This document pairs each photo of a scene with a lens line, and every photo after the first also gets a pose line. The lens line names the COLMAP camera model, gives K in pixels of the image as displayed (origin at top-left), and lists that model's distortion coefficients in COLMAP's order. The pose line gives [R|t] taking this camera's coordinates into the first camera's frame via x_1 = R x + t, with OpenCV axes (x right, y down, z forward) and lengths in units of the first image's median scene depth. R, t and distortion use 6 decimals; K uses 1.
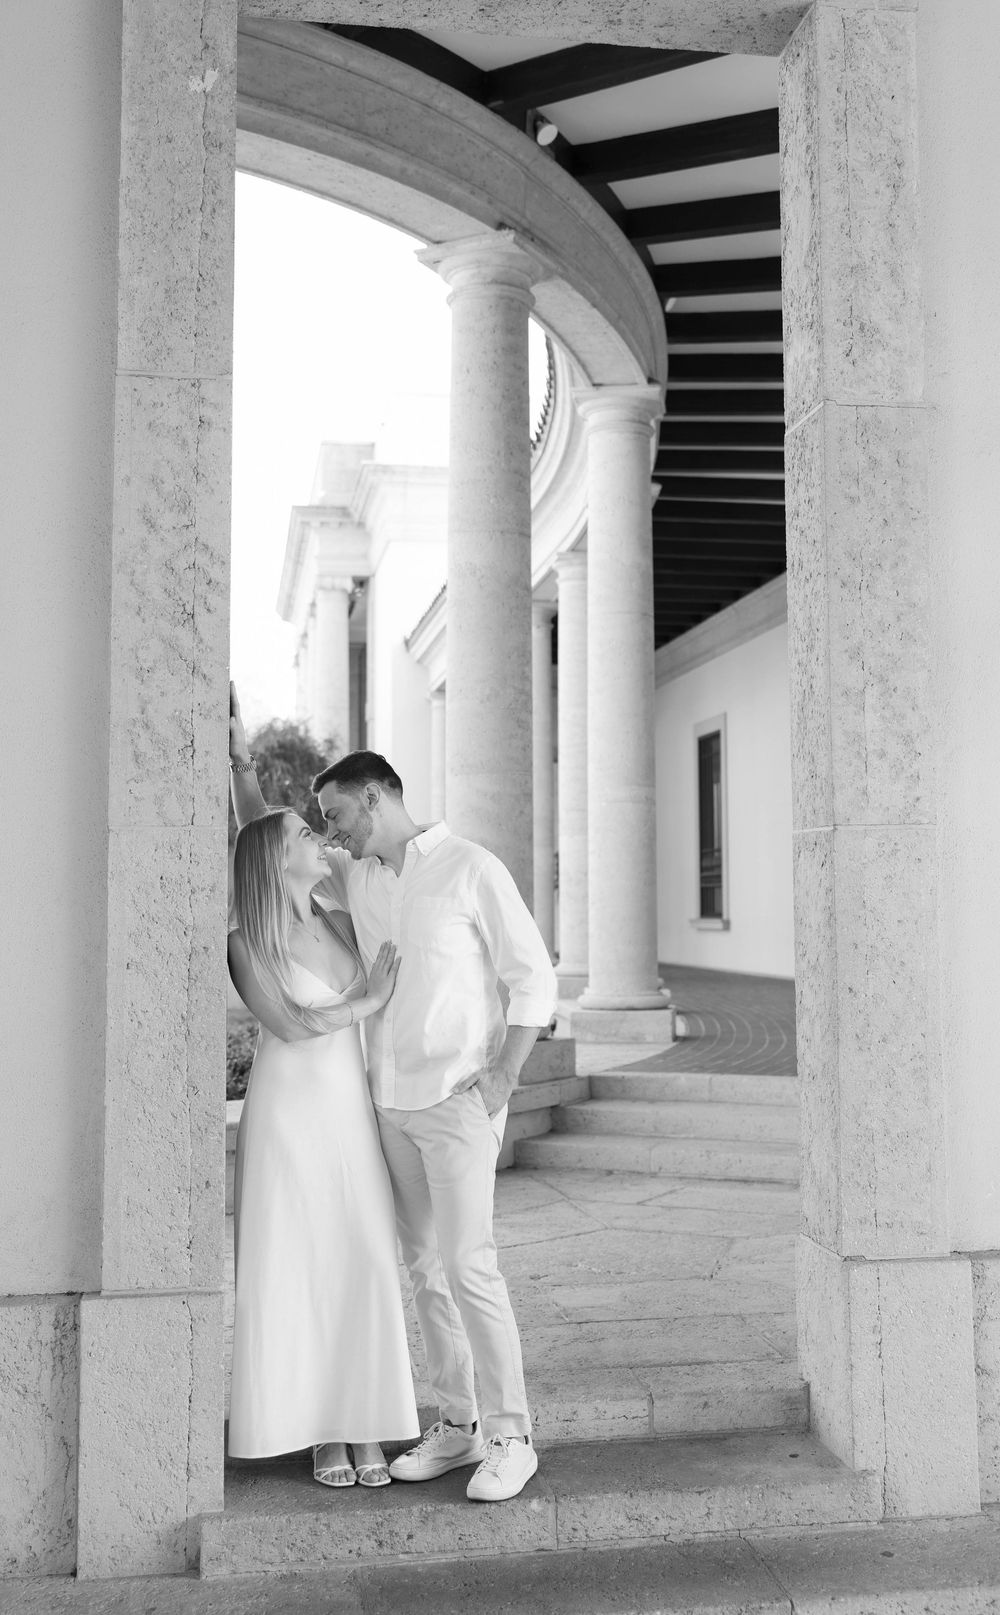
lens RADIAL K [[1768.3, 0, 538.8], [0, 1768.3, 769.8], [0, 0, 1]] dist [-0.003976, 0.005967]
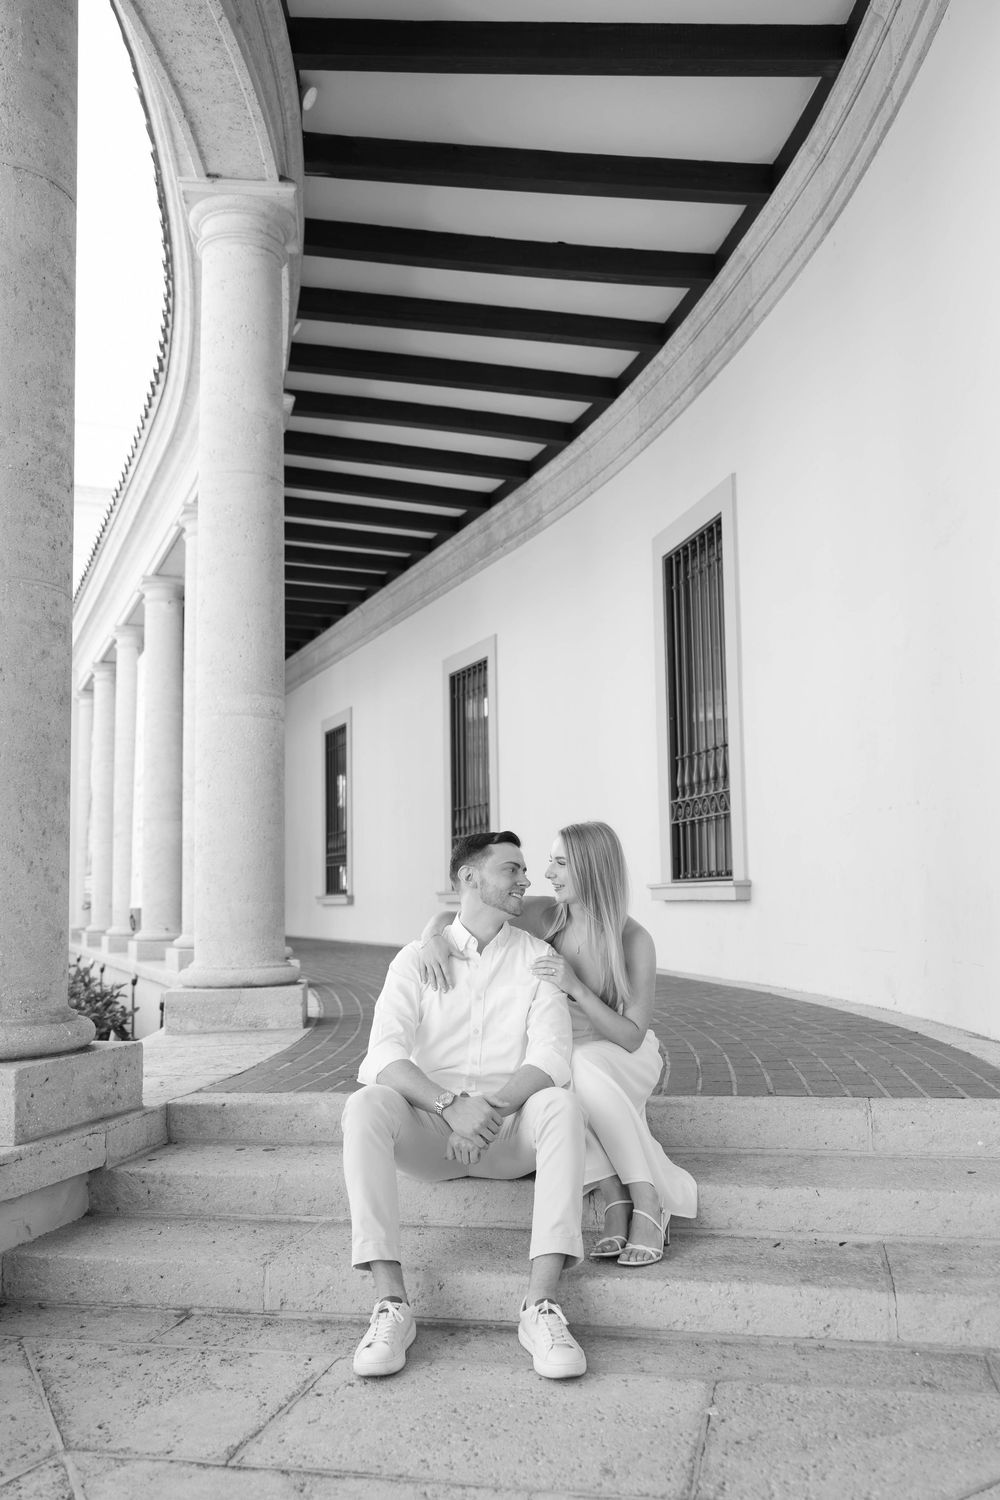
lens RADIAL K [[1275.0, 0, 502.4], [0, 1275.0, 805.7], [0, 0, 1]] dist [0.006843, -0.002699]
pose [[0.972892, 0.009656, 0.231058, 0.076808], [-0.010522, 0.999941, 0.002518, 0.138054], [-0.231020, -0.004881, 0.972937, 1.102422]]
